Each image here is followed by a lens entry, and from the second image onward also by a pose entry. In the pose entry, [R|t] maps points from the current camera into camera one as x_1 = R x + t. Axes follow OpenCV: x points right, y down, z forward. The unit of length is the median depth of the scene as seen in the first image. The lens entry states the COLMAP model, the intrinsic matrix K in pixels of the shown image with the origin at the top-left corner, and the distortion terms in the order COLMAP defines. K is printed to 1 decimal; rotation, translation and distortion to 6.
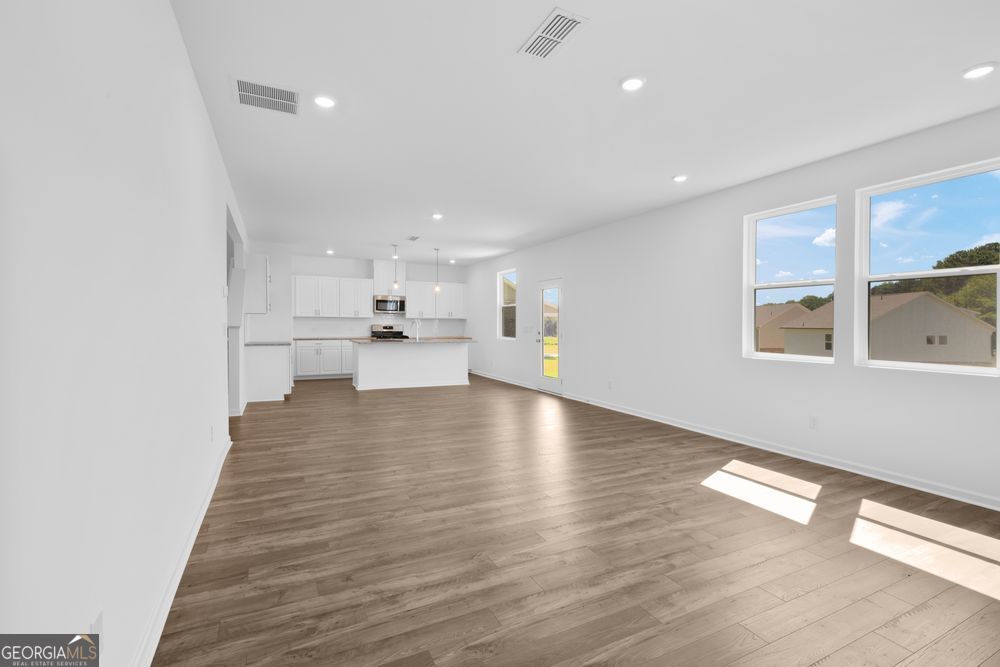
lens RADIAL K [[467.9, 0, 494.5], [0, 467.9, 332.5], [0, 0, 1]] dist [-0.001399, -0.000148]
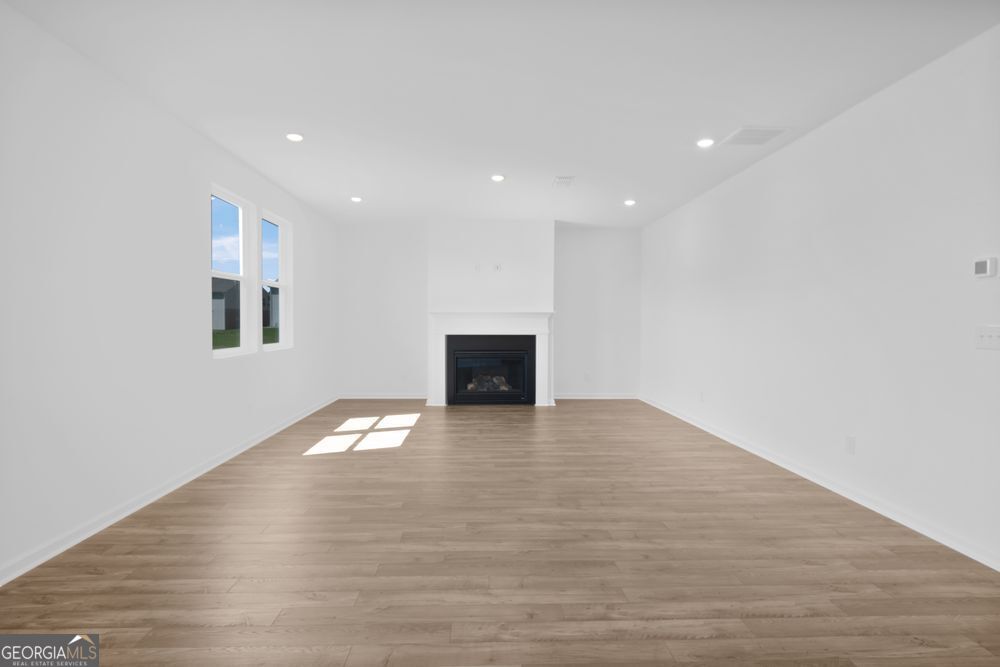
lens RADIAL K [[467.9, 0, 494.5], [0, 467.9, 332.5], [0, 0, 1]] dist [-0.001399, -0.000148]
pose [[-0.907366, -0.018272, 0.419945, -0.151814], [-0.002681, 0.999286, 0.037687, -0.017132], [-0.420334, 0.033070, -0.906767, 0.940998]]
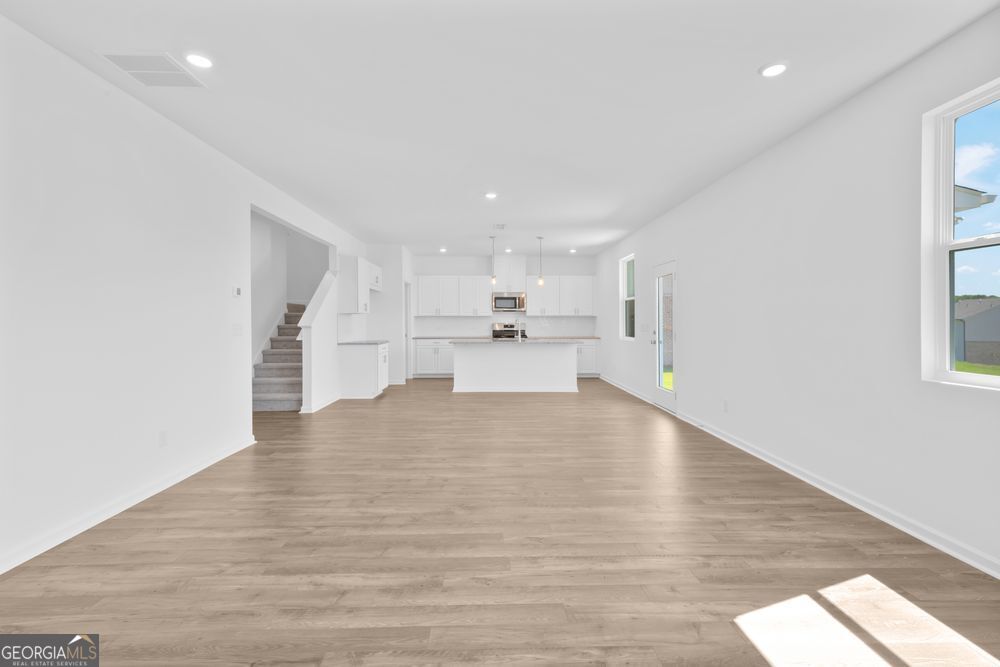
lens RADIAL K [[462.8, 0, 500.0], [0, 462.8, 333.5], [0, 0, 1]] dist [0.013739, -0.000085]
pose [[0.904311, 0.002521, -0.426866, 0.197214], [0.000238, 0.999979, 0.006410, -0.002335], [0.426873, -0.005898, 0.904292, 0.188187]]
